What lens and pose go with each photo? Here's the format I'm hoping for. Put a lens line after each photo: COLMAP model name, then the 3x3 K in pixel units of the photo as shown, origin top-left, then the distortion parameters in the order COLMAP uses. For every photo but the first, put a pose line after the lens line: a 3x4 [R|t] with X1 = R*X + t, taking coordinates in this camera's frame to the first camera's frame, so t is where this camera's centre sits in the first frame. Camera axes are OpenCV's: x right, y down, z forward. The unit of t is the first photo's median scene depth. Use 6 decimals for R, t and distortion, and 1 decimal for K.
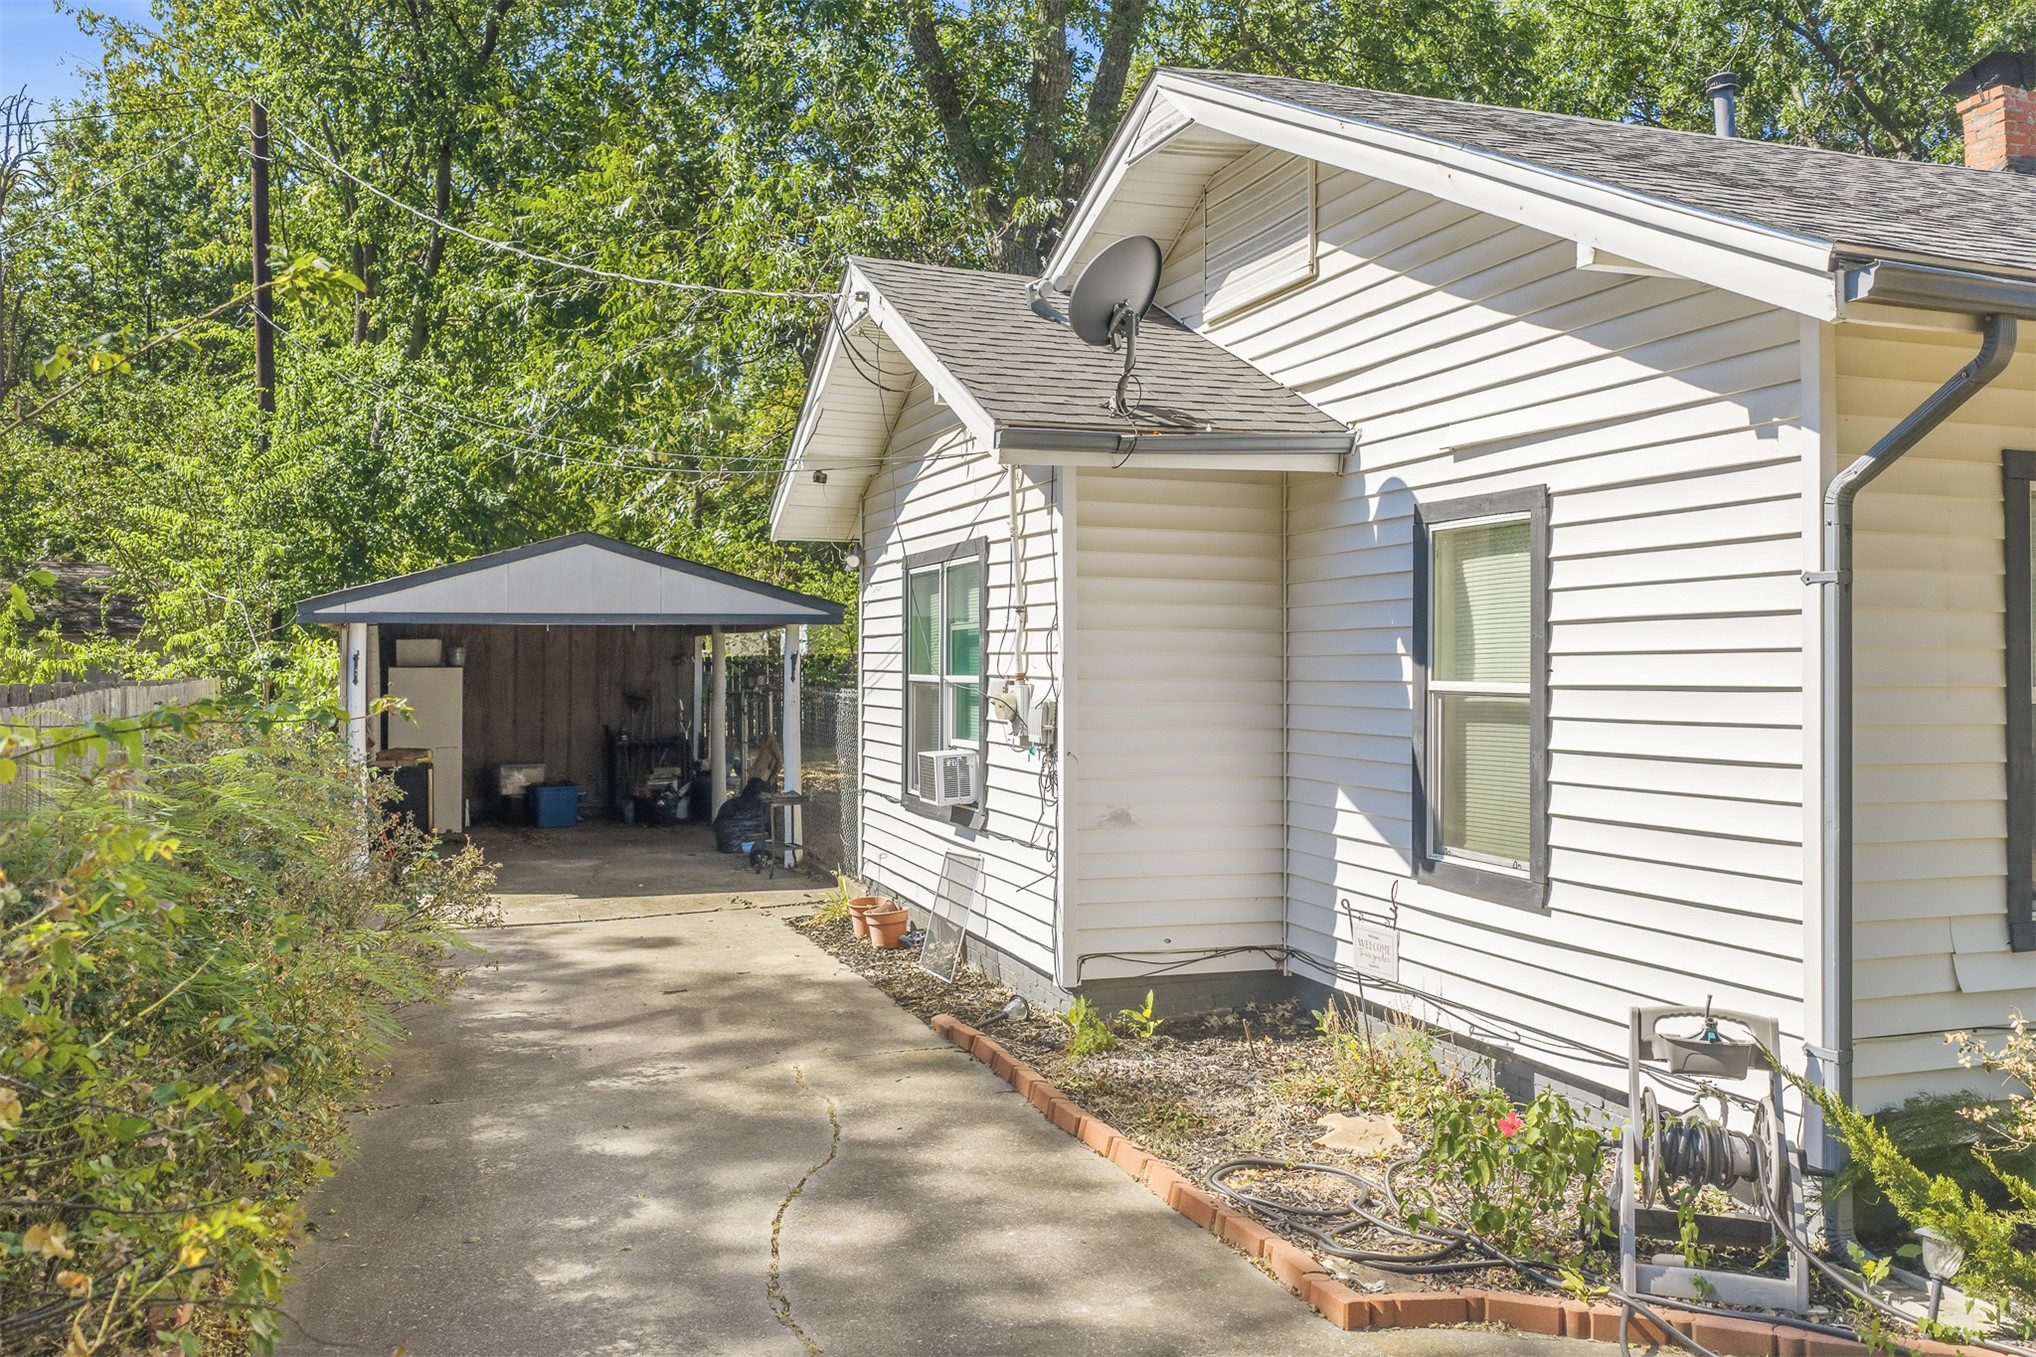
lens RADIAL K [[1683.9, 0, 1021.2], [0, 1683.9, 679.5], [0, 0, 1]] dist [0.012588, -0.032749]
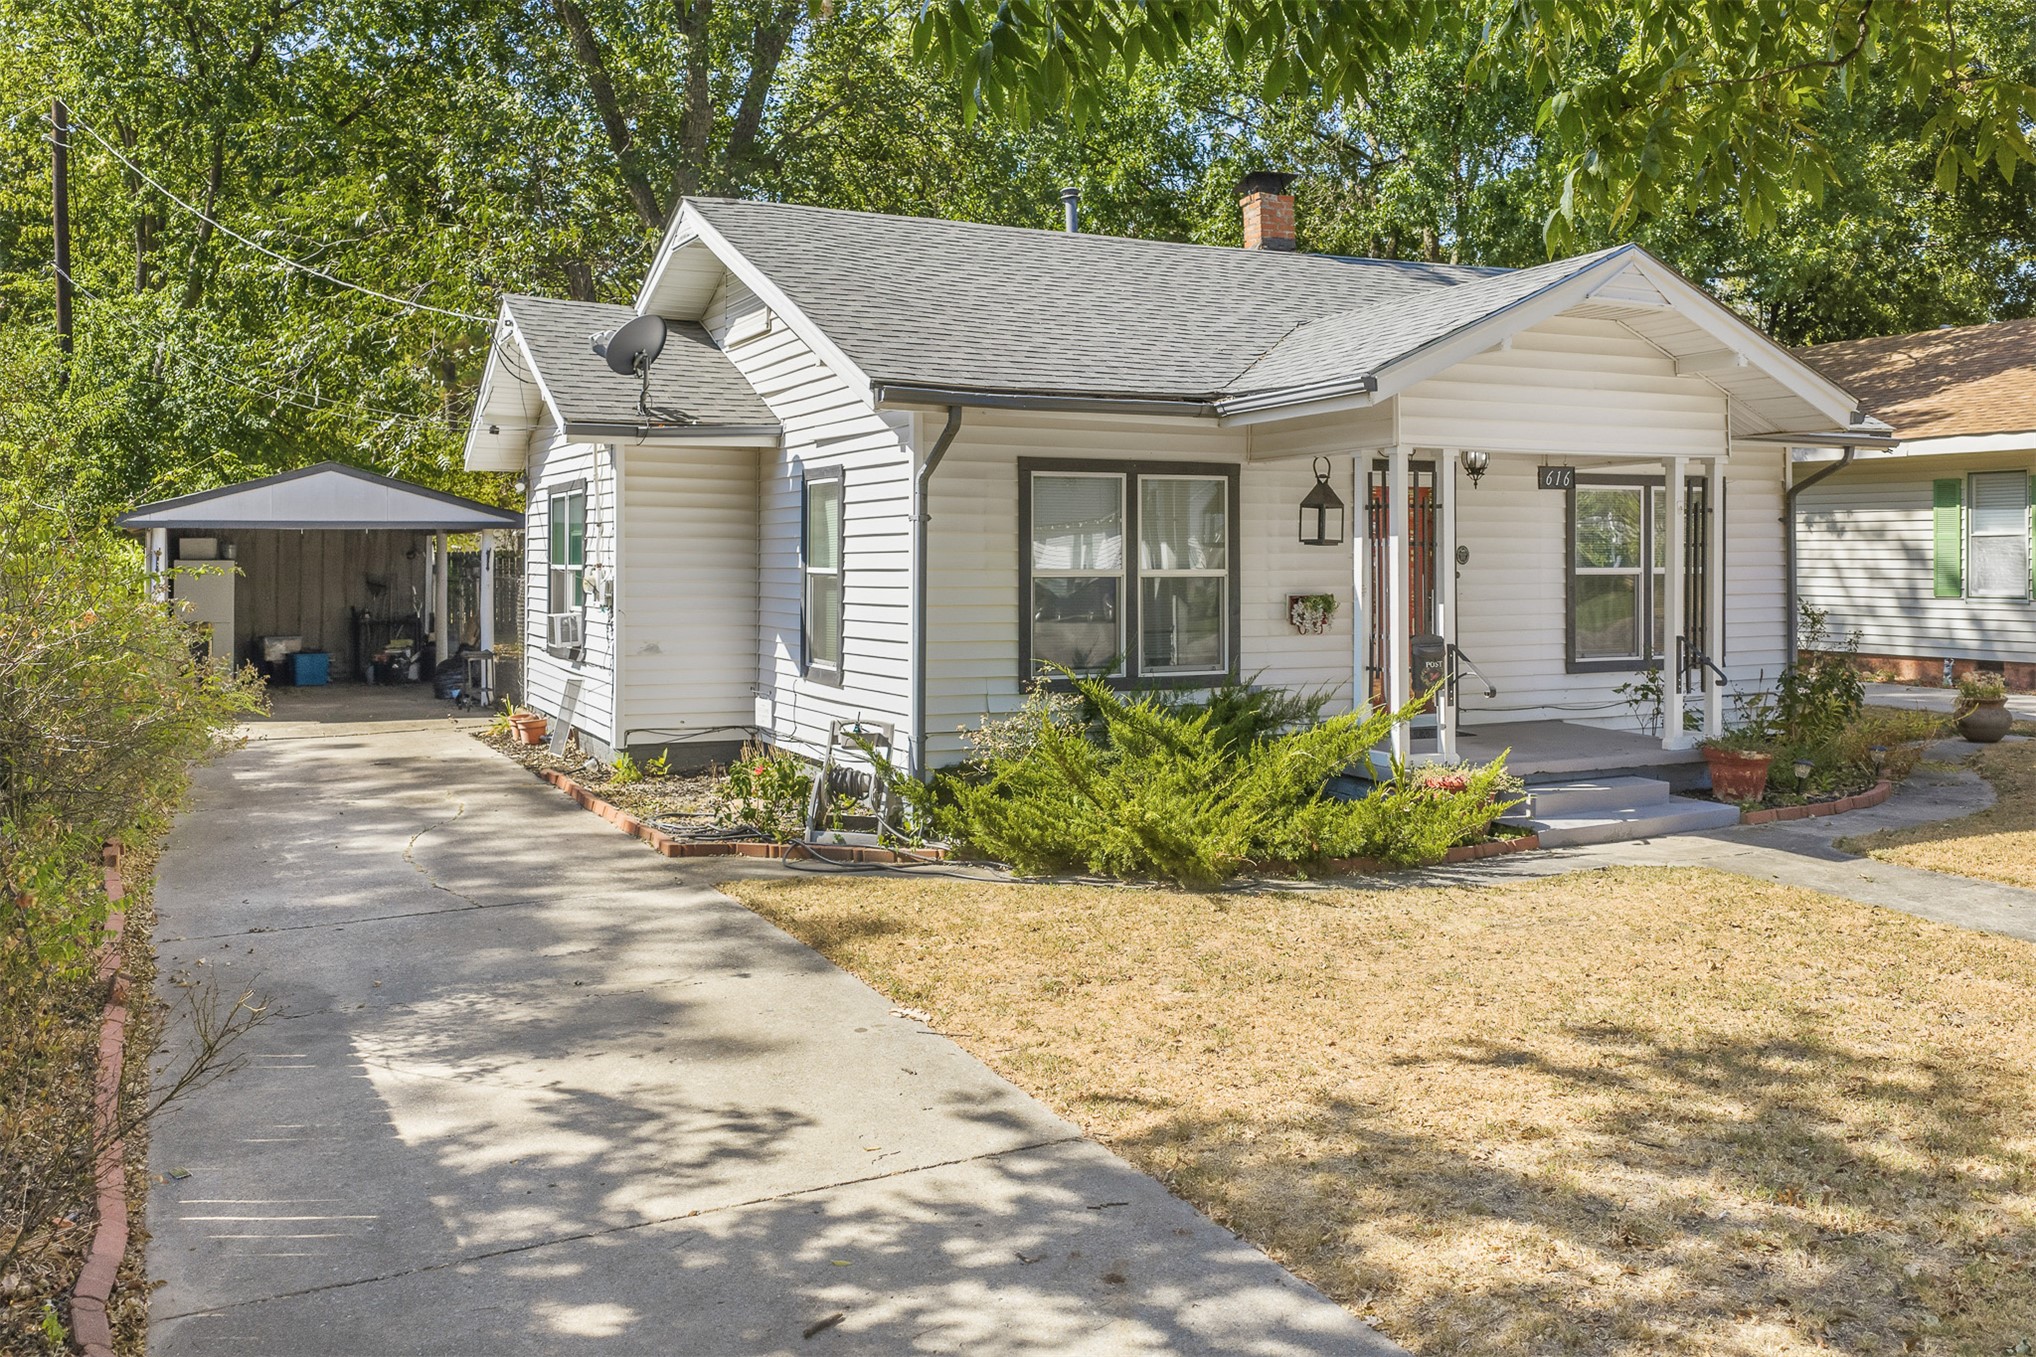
lens RADIAL K [[1683.9, 0, 1037.4], [0, 1683.9, 577.1], [0, 0, 1]] dist [0.012588, -0.032749]
pose [[0.991473, 0.001587, 0.130303, 0.162138], [-0.001584, 0.999999, -0.000129, 0.007078], [-0.130304, -0.000079, 0.991474, -0.529110]]
